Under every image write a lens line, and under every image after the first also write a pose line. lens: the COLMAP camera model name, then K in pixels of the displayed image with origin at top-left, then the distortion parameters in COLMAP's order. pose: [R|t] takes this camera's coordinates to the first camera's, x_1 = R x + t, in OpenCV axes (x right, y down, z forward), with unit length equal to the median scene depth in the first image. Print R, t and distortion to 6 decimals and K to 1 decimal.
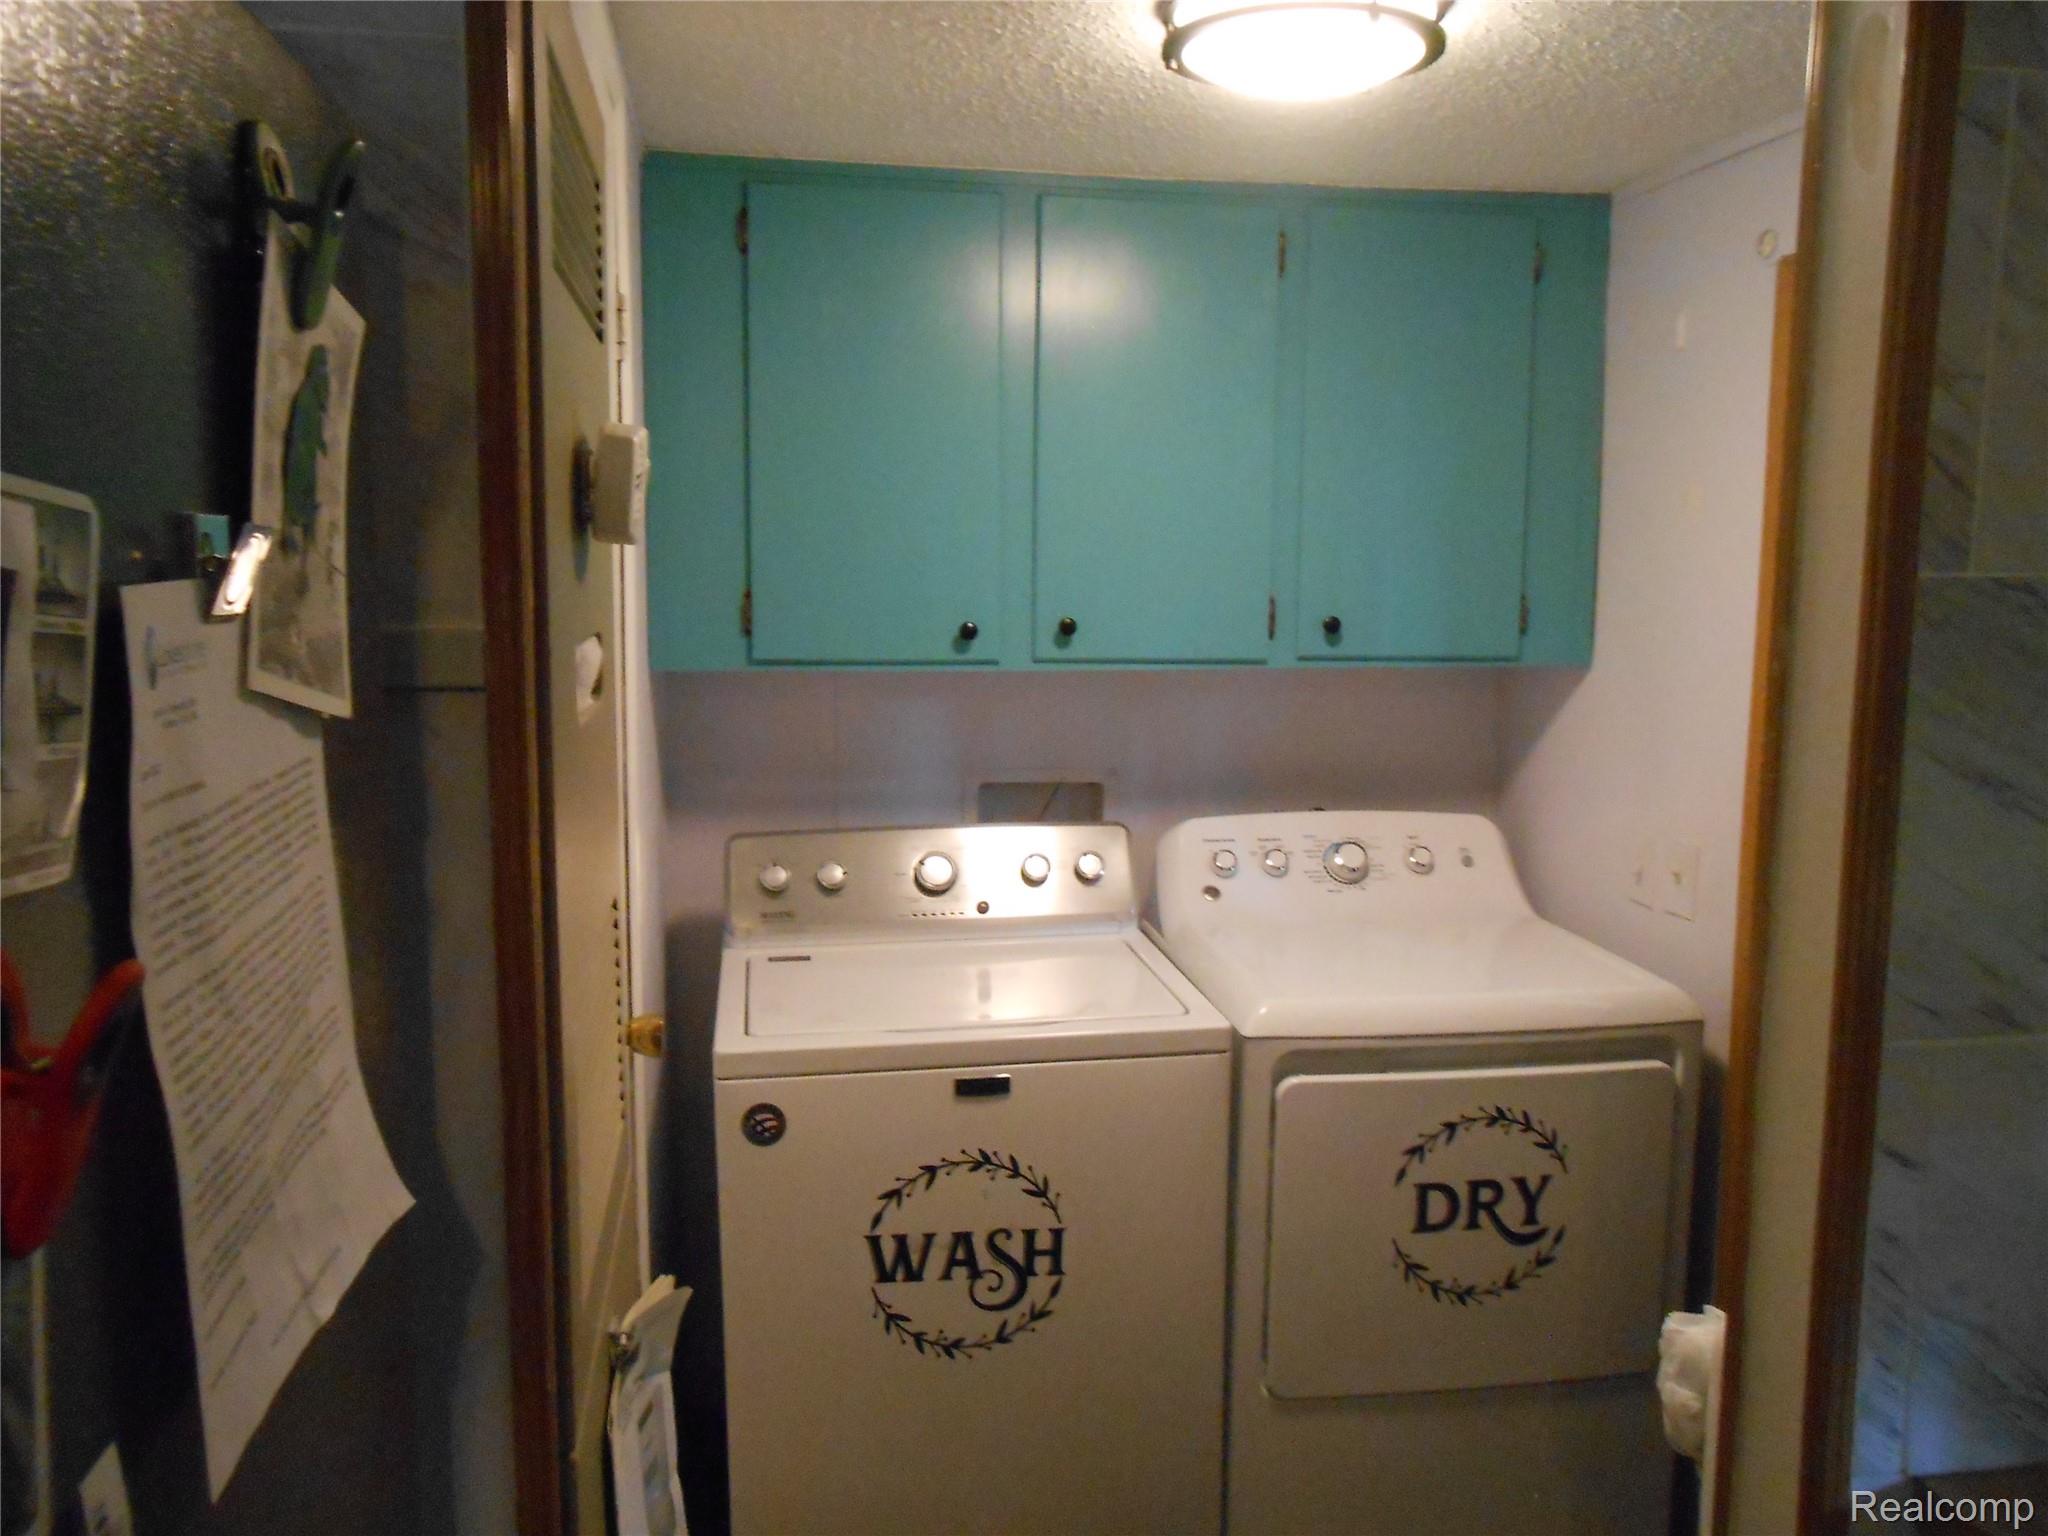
lens RADIAL K [[1601.1, 0, 1017.0], [0, 1601.1, 765.1], [0, 0, 1]] dist [-0.018788, 0.028538]
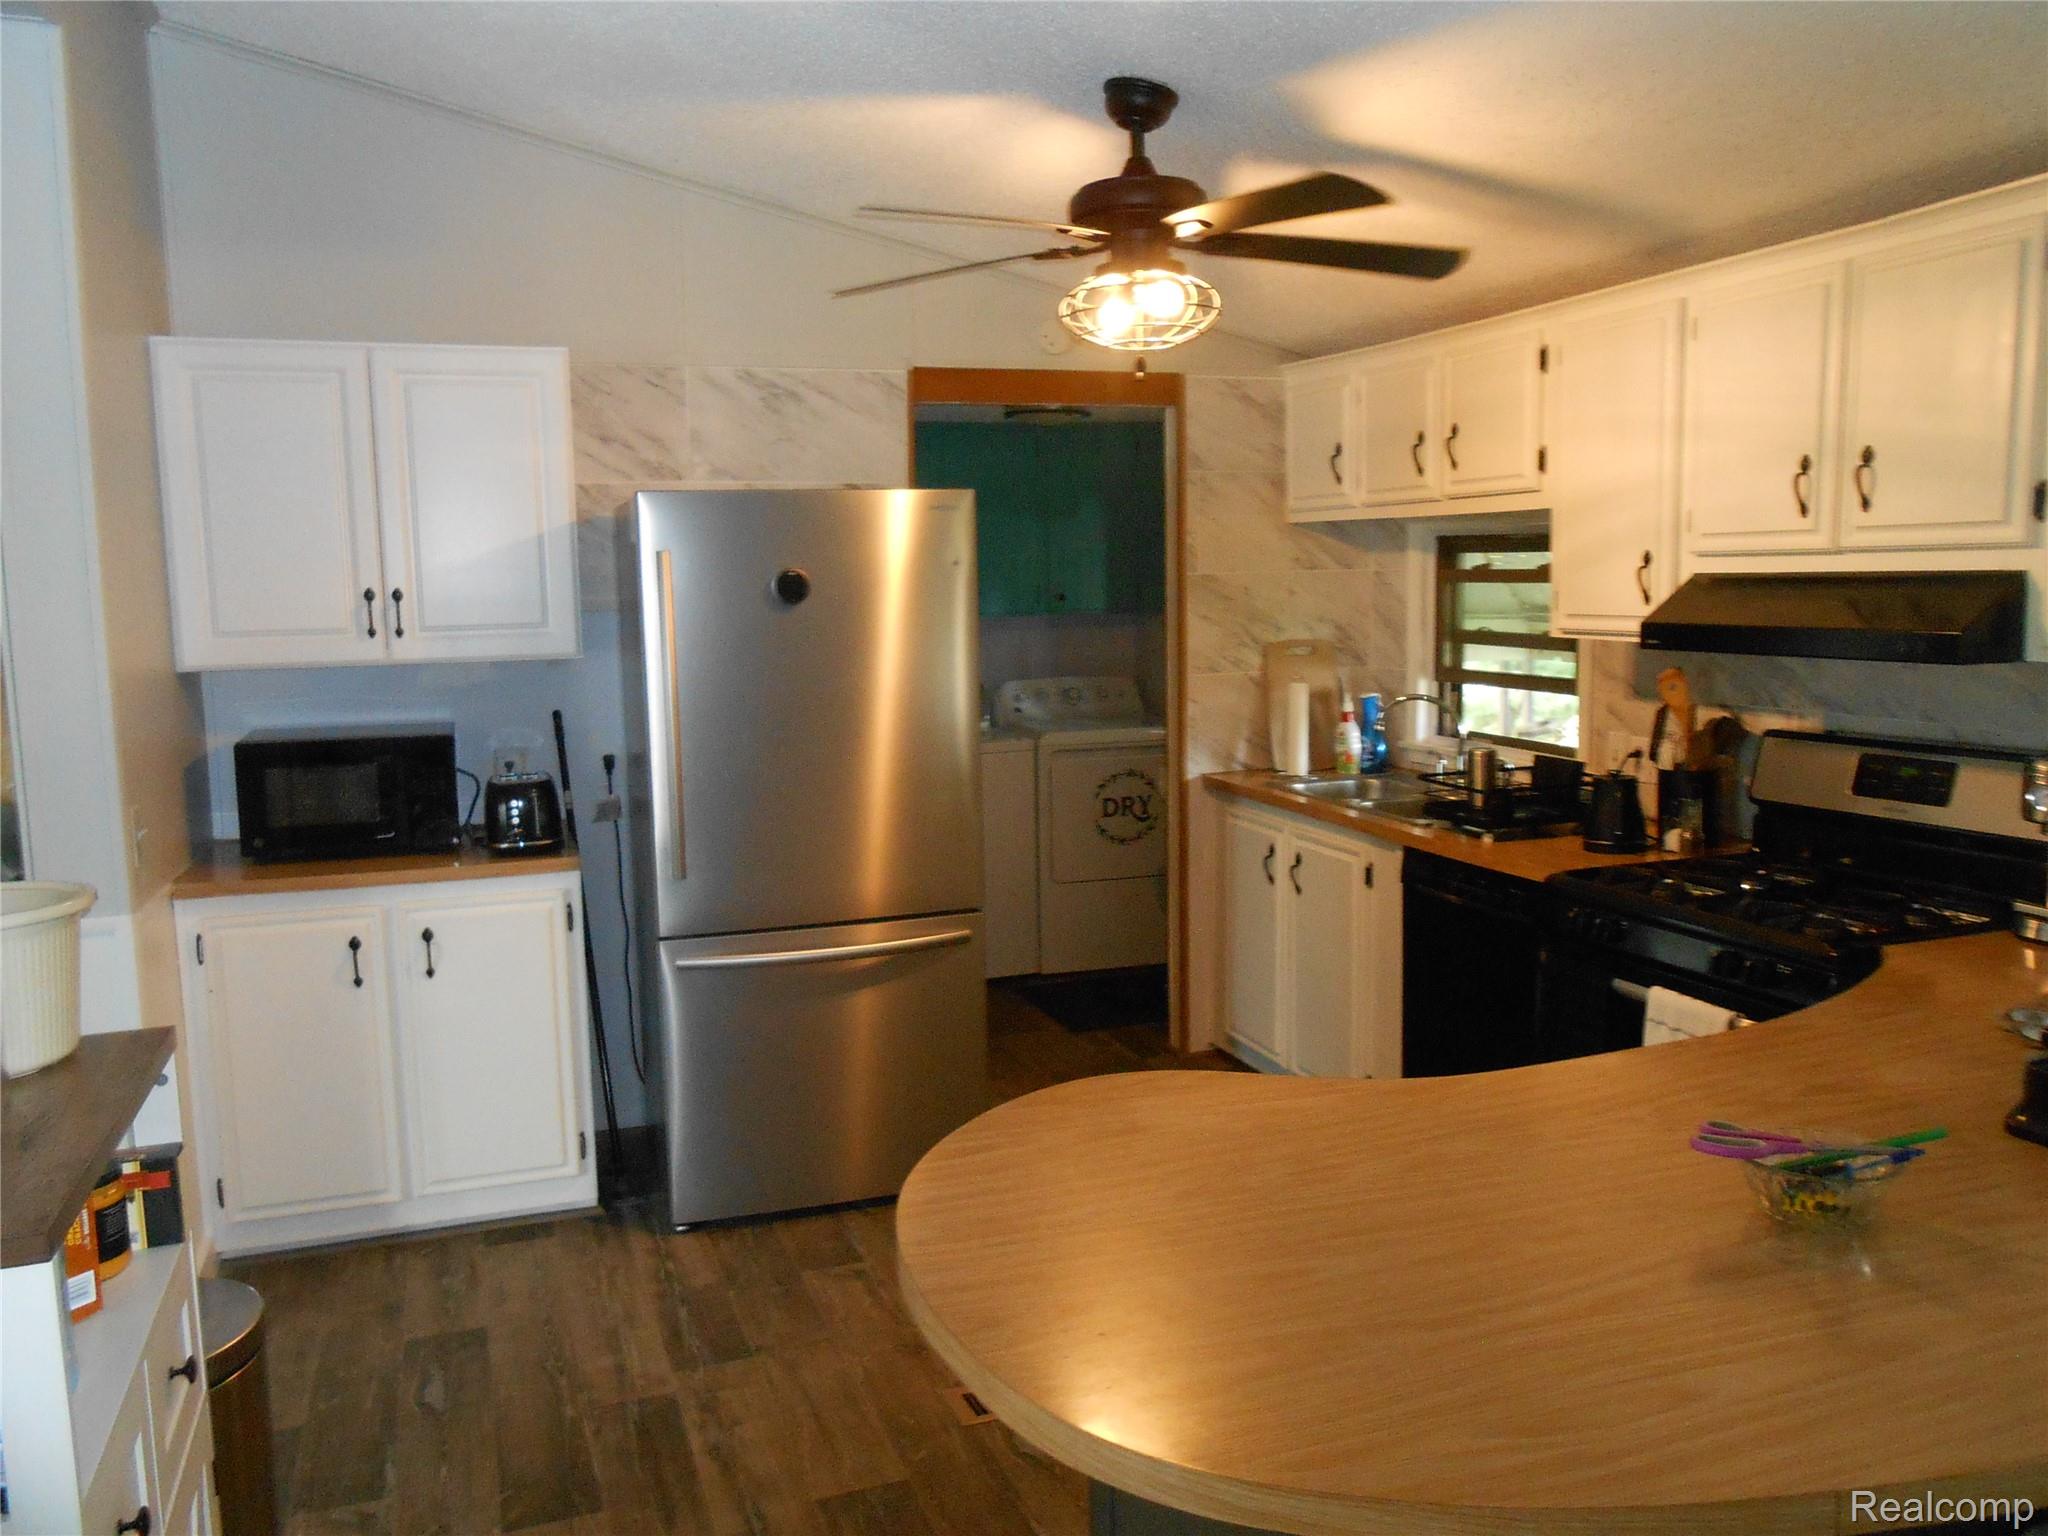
lens RADIAL K [[1601.1, 0, 1034.3], [0, 1601.1, 765.8], [0, 0, 1]] dist [-0.018788, 0.028538]
pose [[0.982123, -0.047297, 0.182204, -0.352194], [0.046364, 0.998881, 0.009378, 0.174297], [-0.182443, -0.000763, 0.983216, -1.630639]]
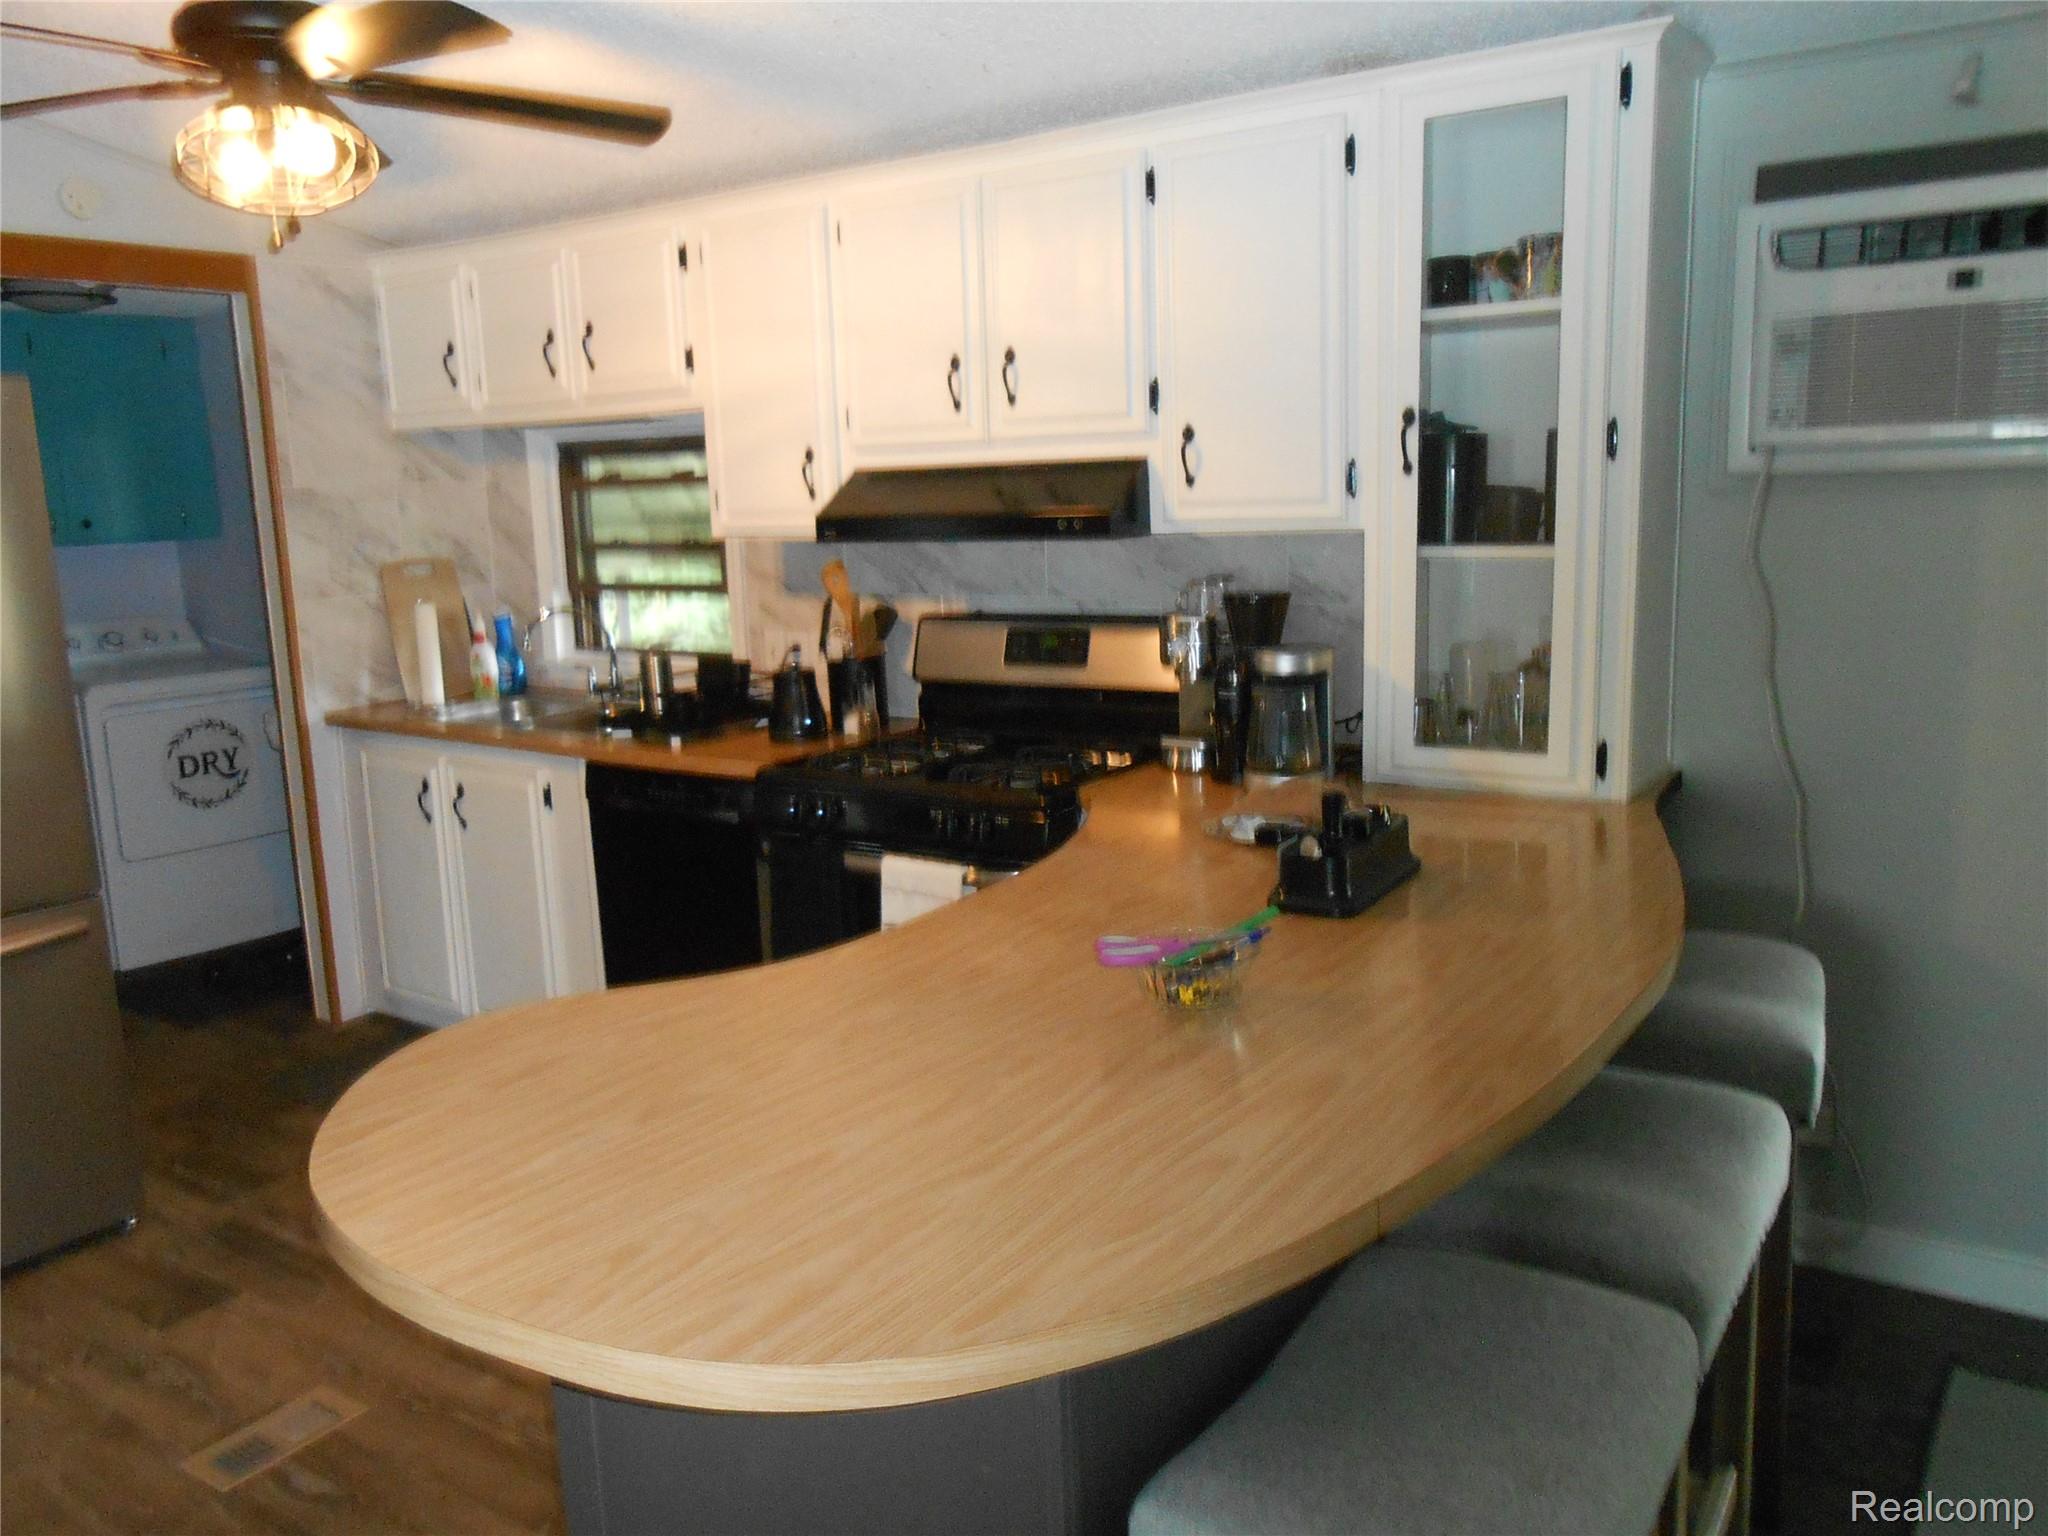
lens RADIAL K [[1601.1, 0, 1026.6], [0, 1601.1, 773.9], [0, 0, 1]] dist [-0.018788, 0.028538]
pose [[0.706133, -0.161560, 0.689402, -0.481734], [0.121233, 0.986831, 0.107086, 0.185709], [-0.697624, 0.007962, 0.716420, -1.522357]]
